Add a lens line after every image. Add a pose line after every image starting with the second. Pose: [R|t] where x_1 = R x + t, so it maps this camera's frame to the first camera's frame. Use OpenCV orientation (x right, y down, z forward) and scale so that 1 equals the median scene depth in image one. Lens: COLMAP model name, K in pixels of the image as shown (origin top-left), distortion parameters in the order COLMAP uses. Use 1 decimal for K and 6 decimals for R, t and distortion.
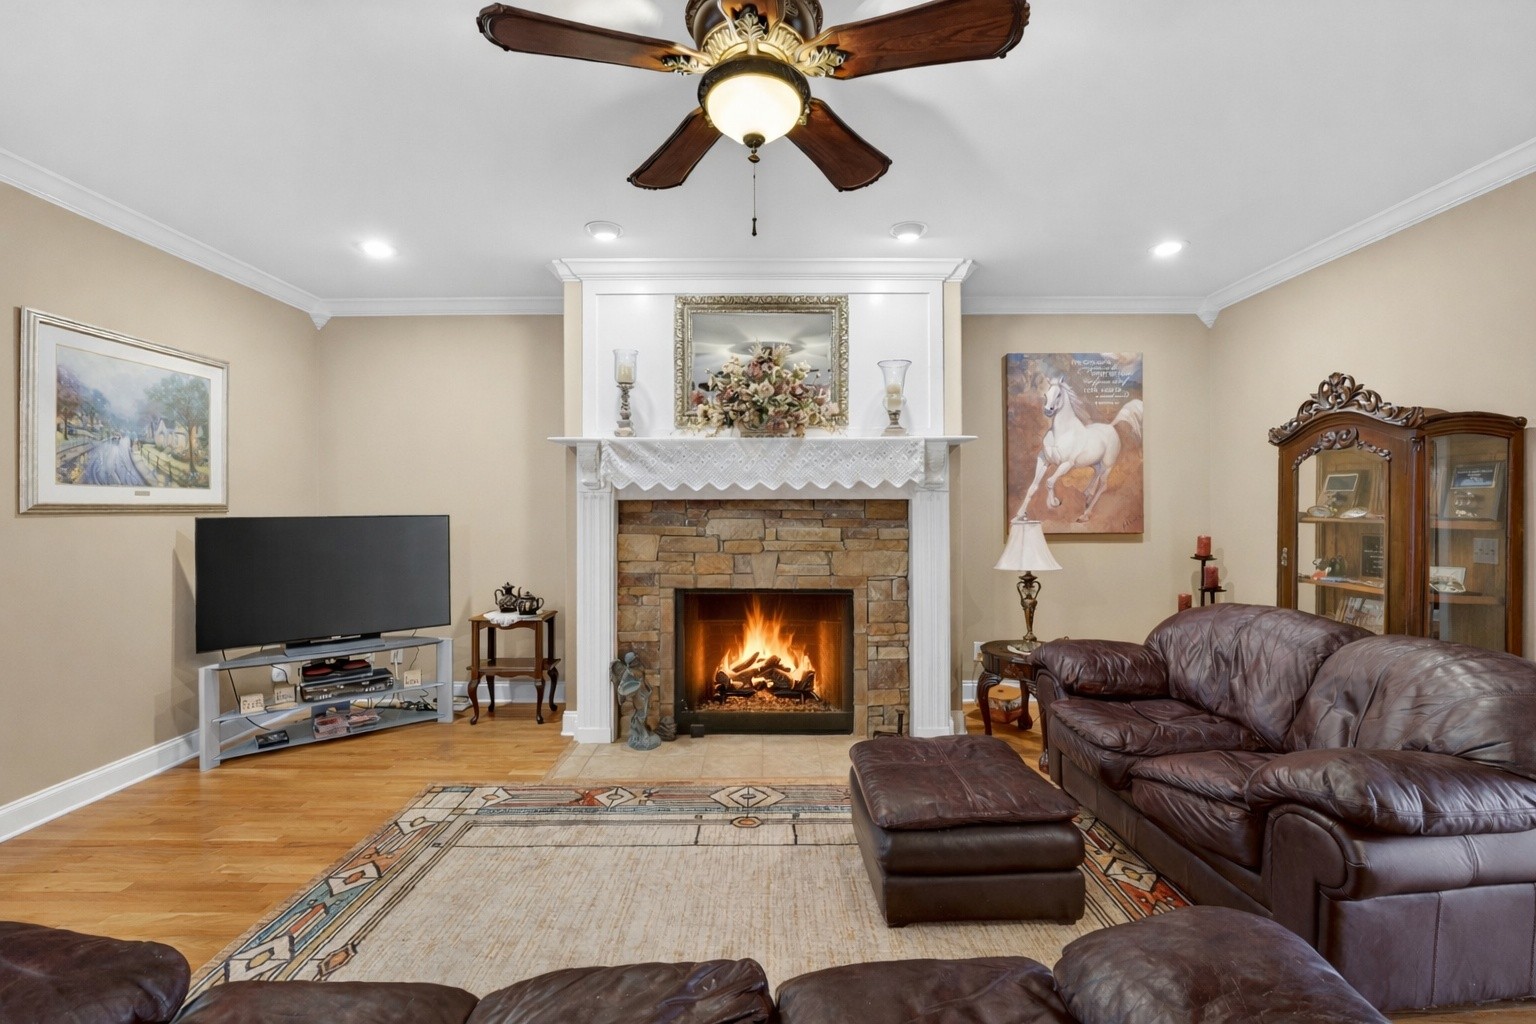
lens RADIAL K [[630.7, 0, 768.0], [0, 630.7, 512.0], [0, 0, 1]] dist [-0.000008, -0.000055]
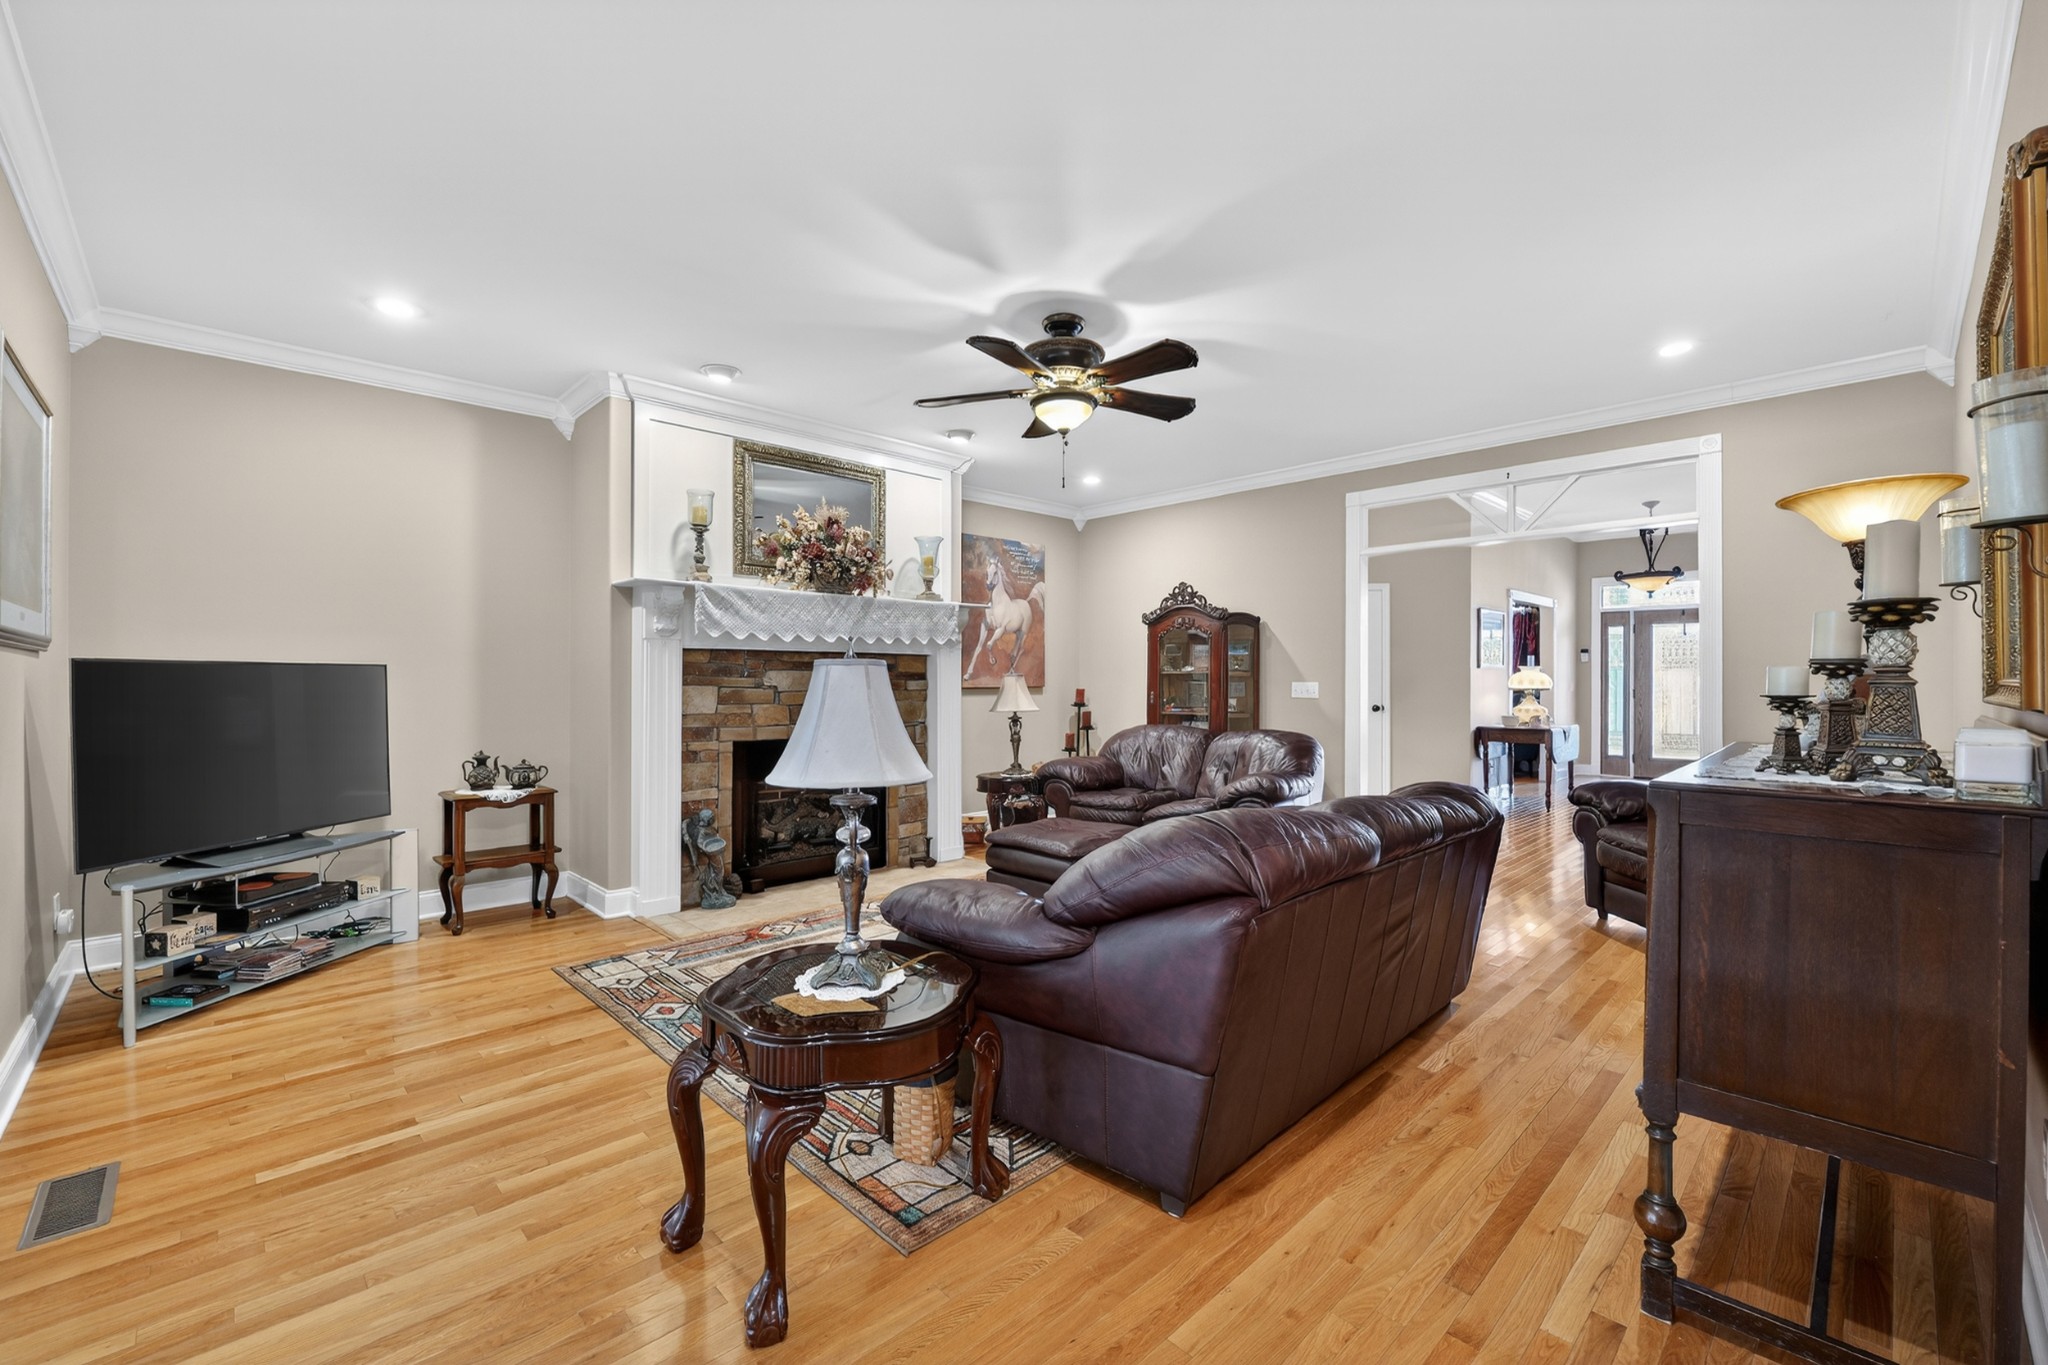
lens RADIAL K [[840.9, 0, 1024.0], [0, 840.9, 682.5], [0, 0, 1]] dist [-0.000008, -0.000055]
pose [[0.722976, -0.000246, 0.690873, -0.726041], [0.004093, 0.999984, -0.003928, 0.037344], [-0.690861, 0.005667, 0.722965, -0.237995]]
